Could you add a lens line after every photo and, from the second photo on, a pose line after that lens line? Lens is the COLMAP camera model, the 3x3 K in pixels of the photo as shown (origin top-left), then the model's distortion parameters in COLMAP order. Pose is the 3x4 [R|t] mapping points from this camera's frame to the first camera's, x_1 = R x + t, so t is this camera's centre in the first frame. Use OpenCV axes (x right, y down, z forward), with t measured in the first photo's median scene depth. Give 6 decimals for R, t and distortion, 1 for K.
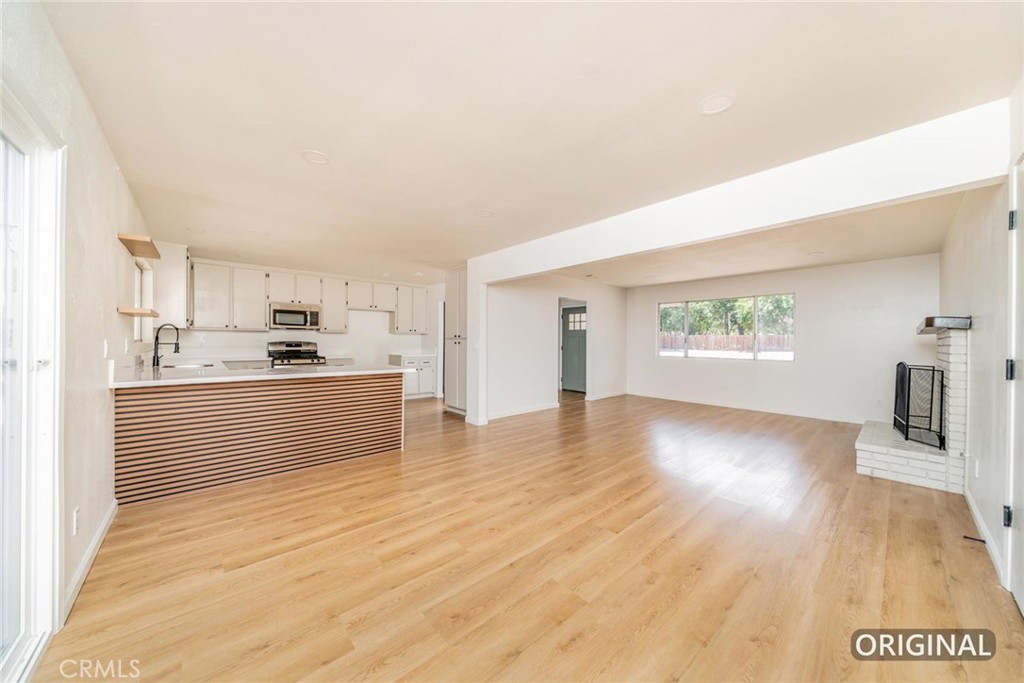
lens RADIAL K [[349.1, 0, 512.1], [0, 349.1, 344.2], [0, 0, 1]] dist [-0.001084, -0.000051]
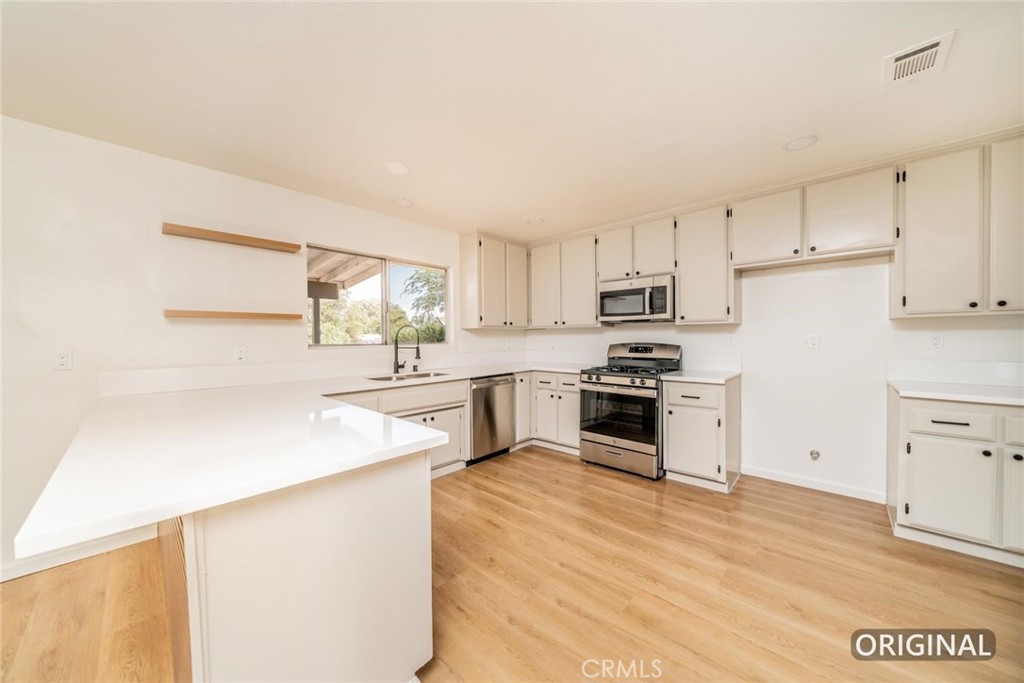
lens RADIAL K [[349.1, 0, 509.1], [0, 349.1, 343.1], [0, 0, 1]] dist [-0.001084, -0.000051]
pose [[0.089462, 0.003873, -0.995983, -0.063083], [-0.000074, 0.999992, 0.003882, -0.010393], [0.995990, -0.000274, 0.089461, 0.739541]]
